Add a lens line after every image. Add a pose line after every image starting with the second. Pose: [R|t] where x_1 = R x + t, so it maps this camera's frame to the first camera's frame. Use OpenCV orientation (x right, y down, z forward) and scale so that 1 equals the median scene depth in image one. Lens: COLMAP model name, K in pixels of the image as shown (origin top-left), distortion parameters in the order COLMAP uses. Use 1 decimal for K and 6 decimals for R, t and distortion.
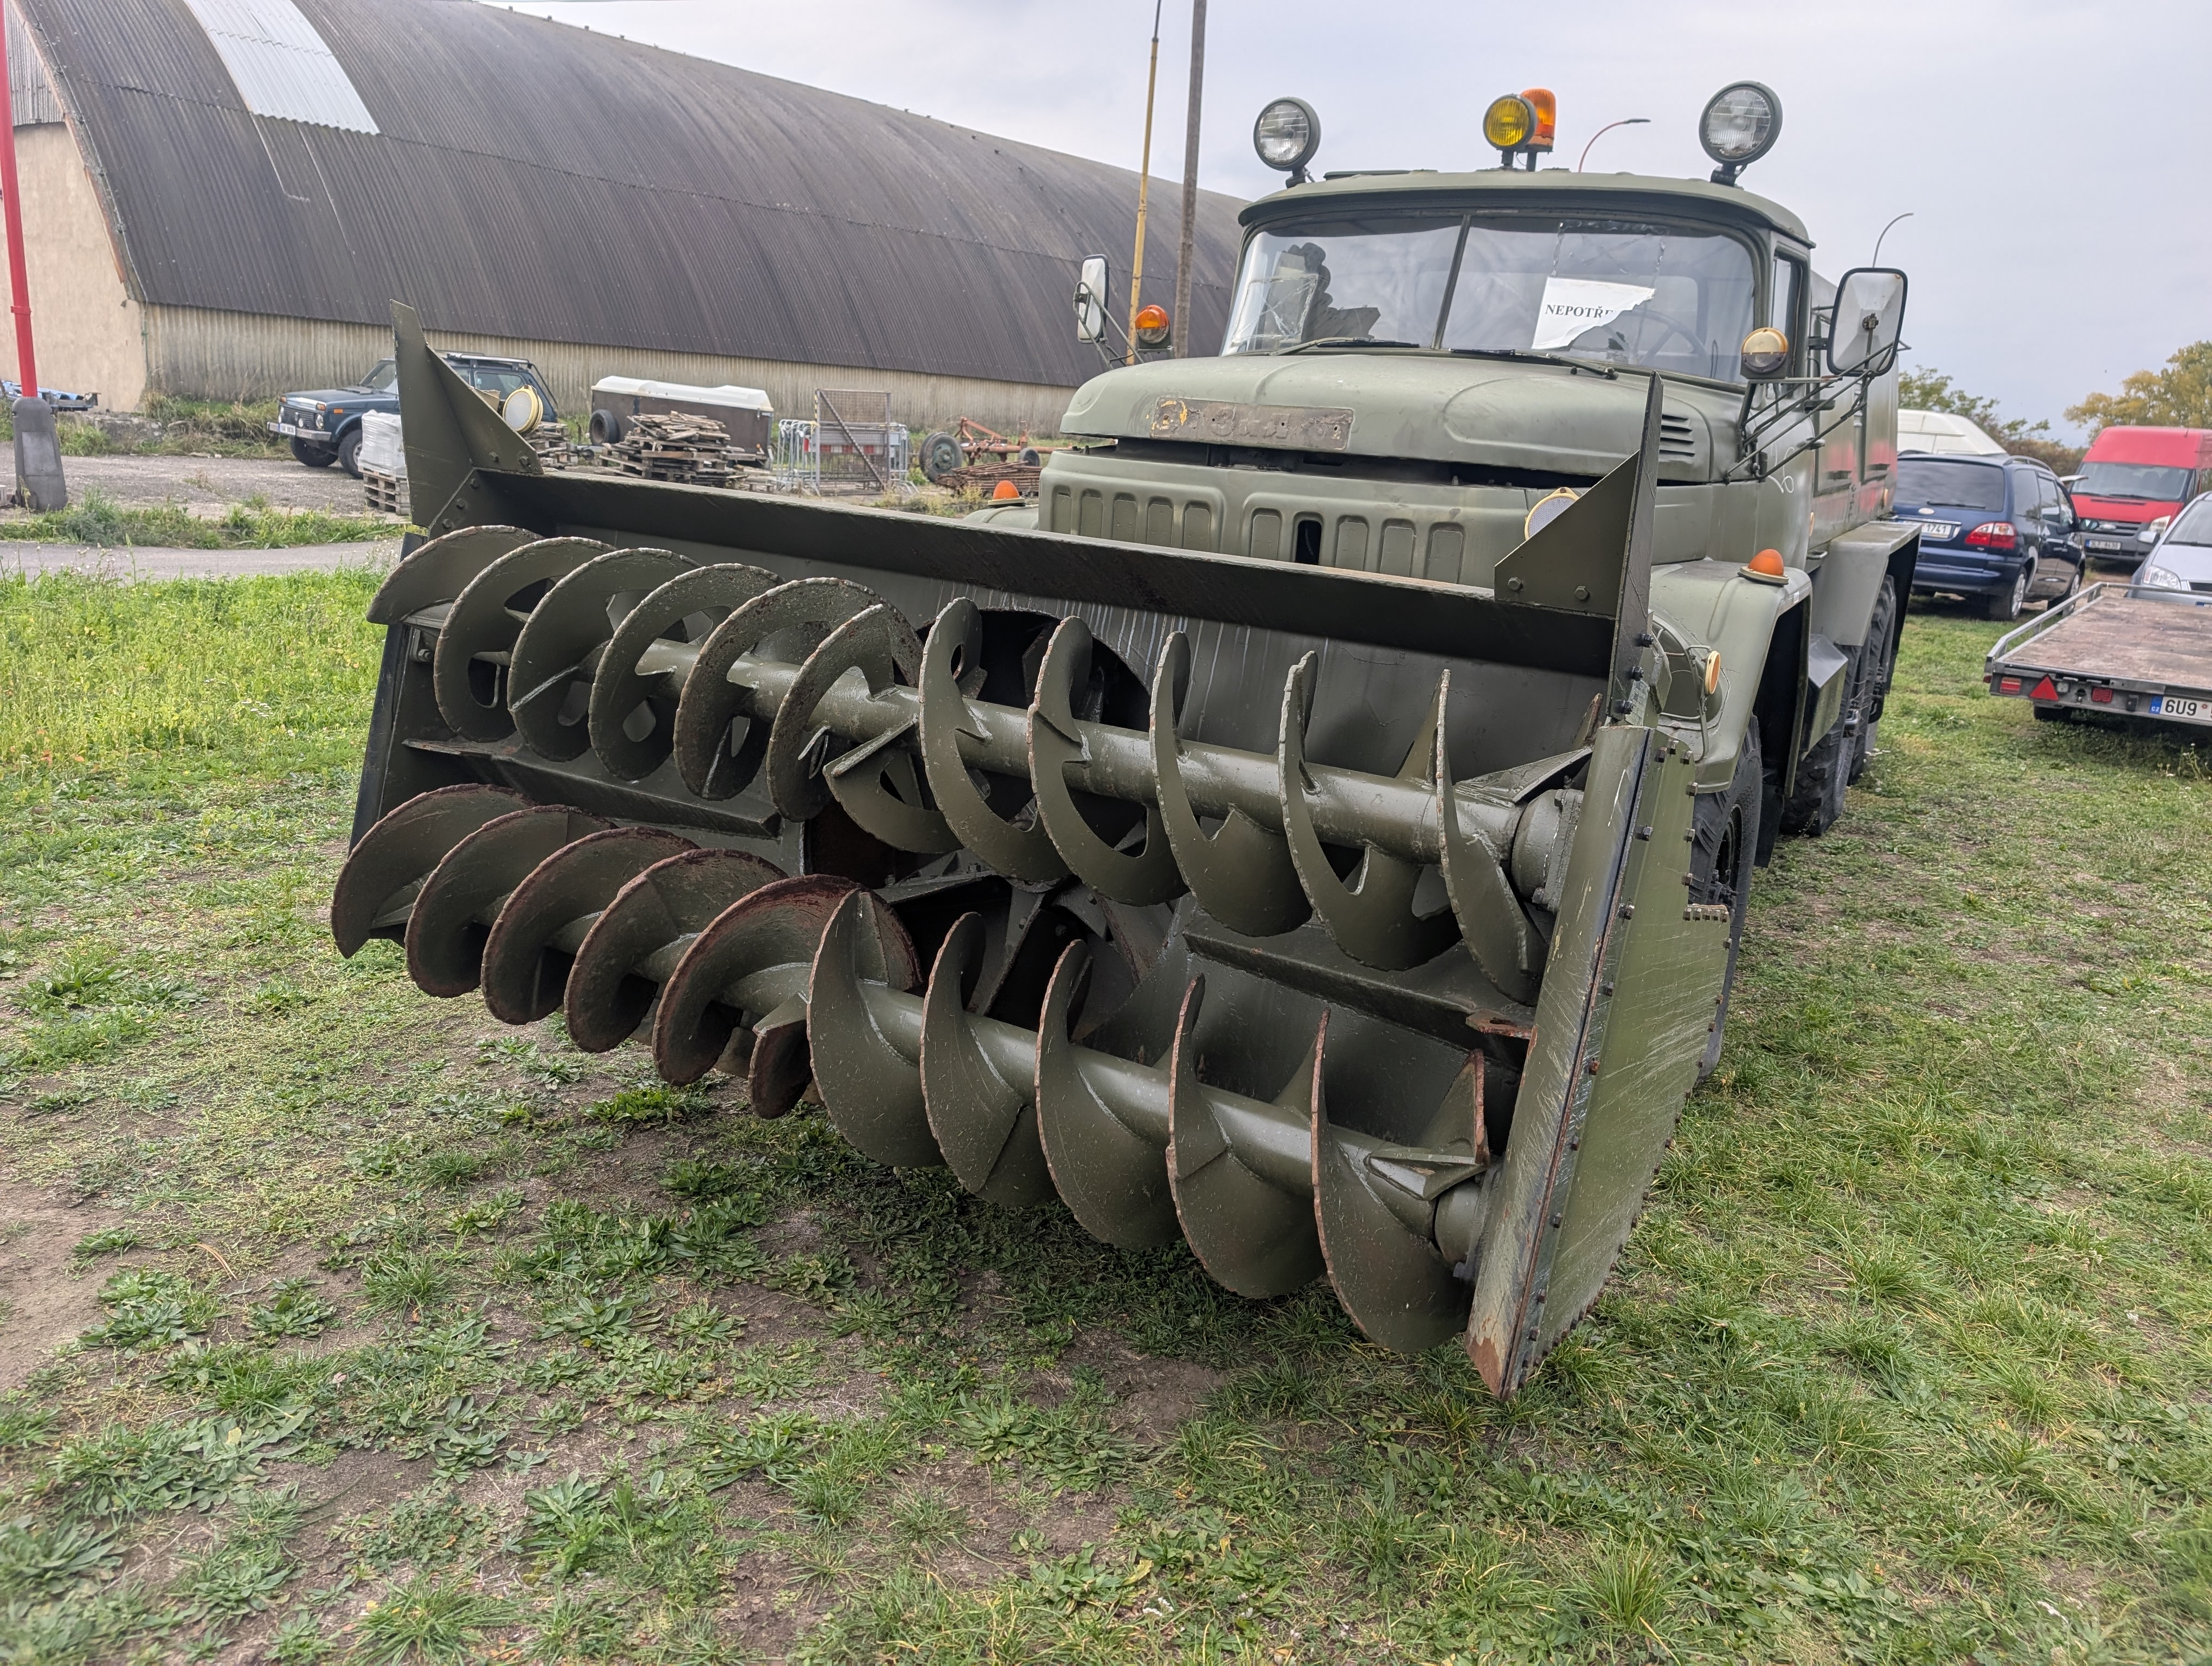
lens RADIAL K [[1656.5, 0, 1107.9], [0, 1656.5, 832.2], [0, 0, 1]] dist [0.025089, -0.018433]
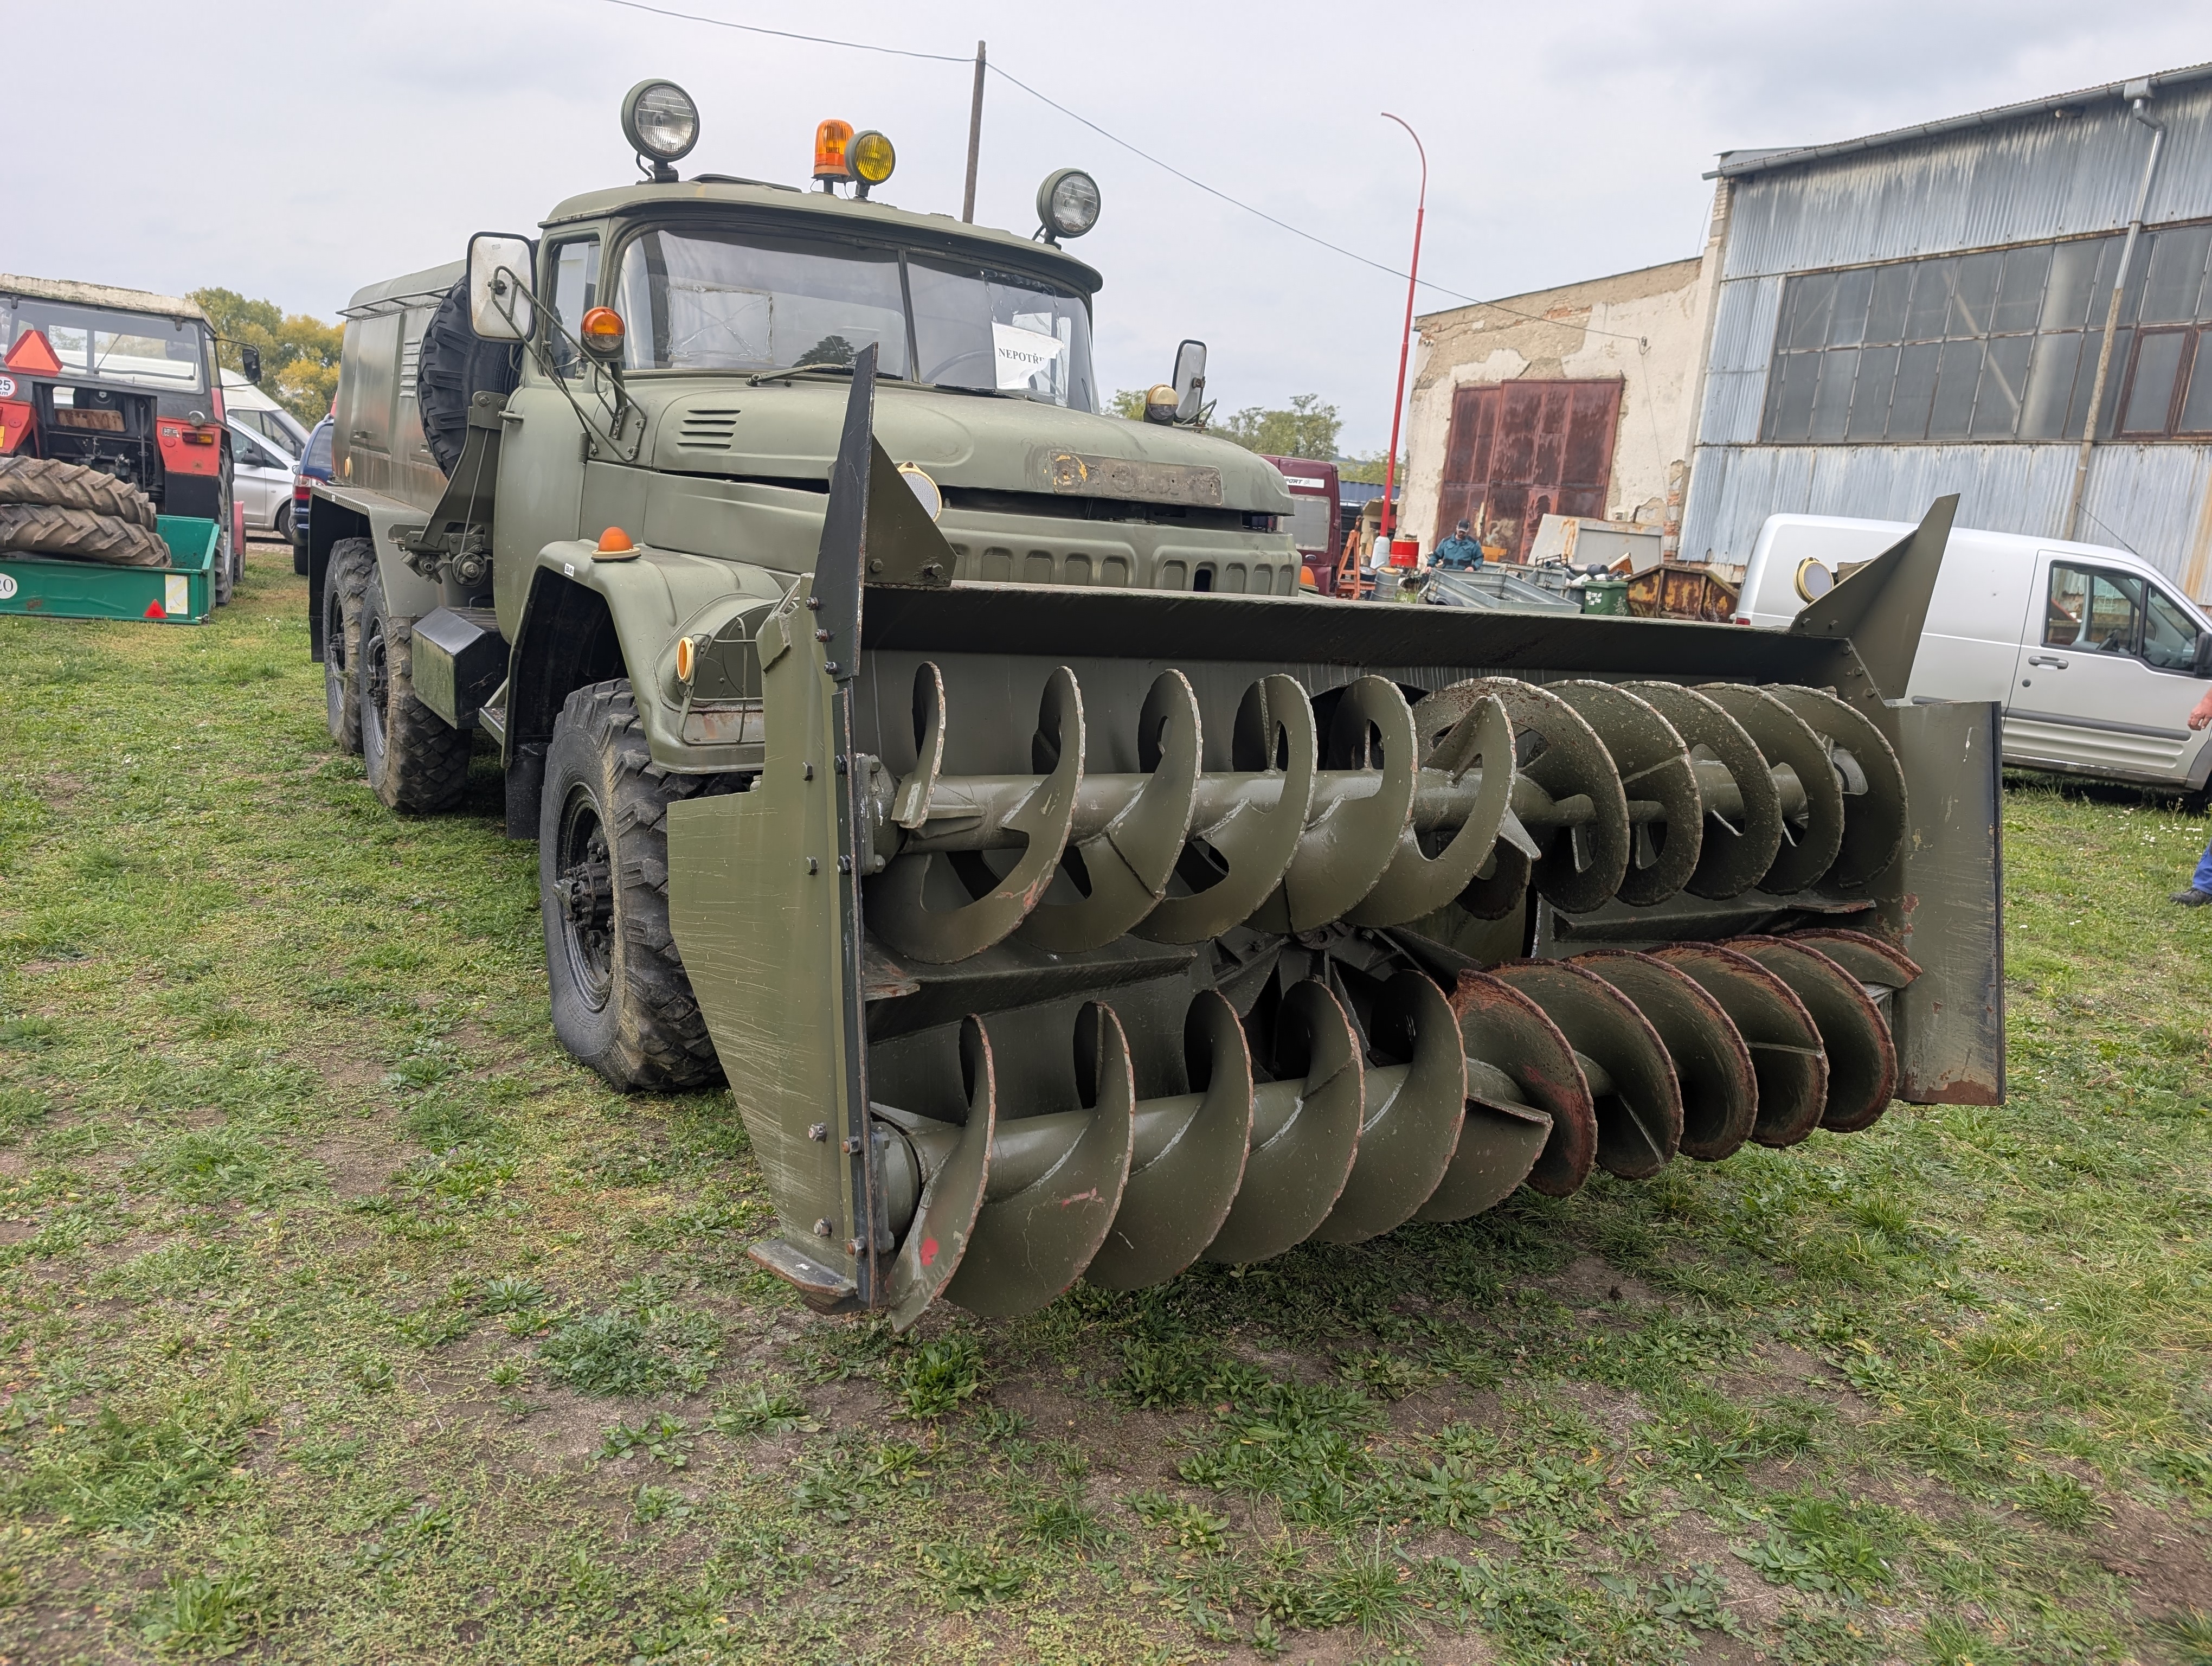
lens RADIAL K [[1656.5, 0, 1090.8], [0, 1656.5, 846.0], [0, 0, 1]] dist [0.025089, -0.018433]
pose [[0.494329, -0.207466, 0.844154, -0.823503], [0.170476, 0.975382, 0.139889, -0.167039], [-0.852394, 0.074757, 0.517528, 0.488954]]
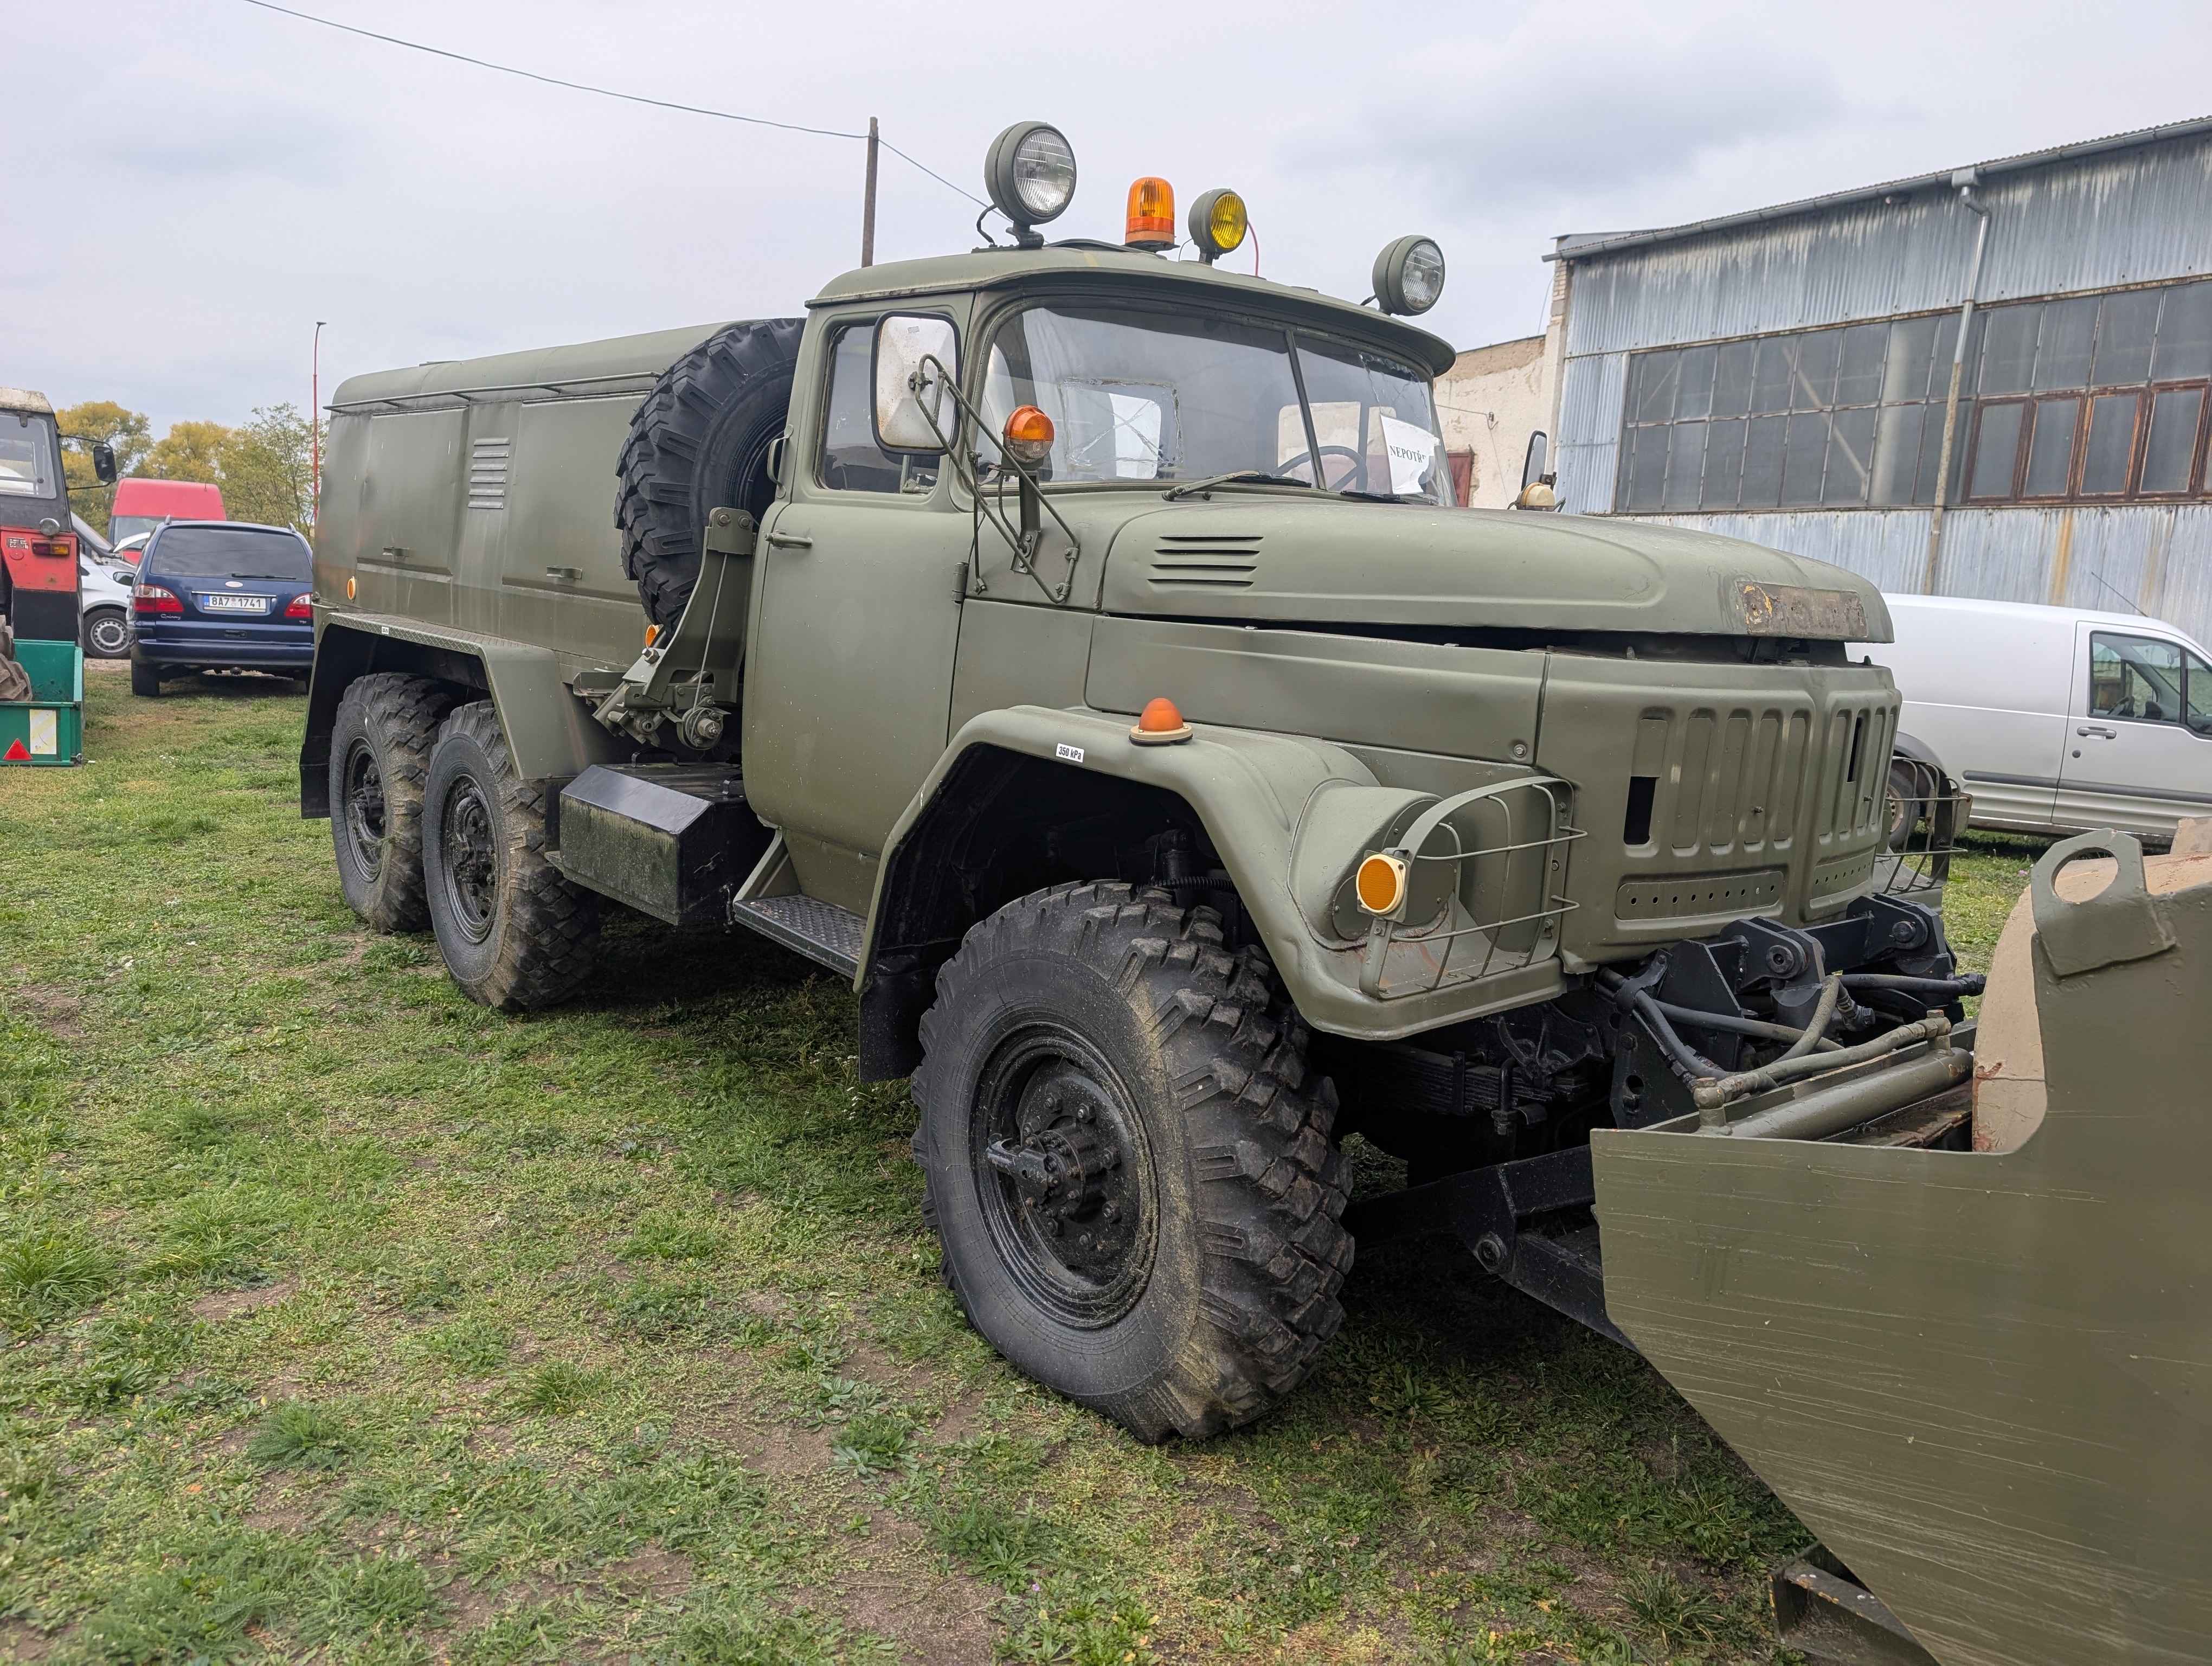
lens RADIAL K [[1656.5, 0, 1113.6], [0, 1656.5, 838.0], [0, 0, 1]] dist [0.025089, -0.018433]
pose [[0.362886, -0.187132, 0.912850, -0.782996], [0.201878, 0.972150, 0.119036, -0.294433], [-0.909703, 0.141088, 0.390557, 0.972455]]
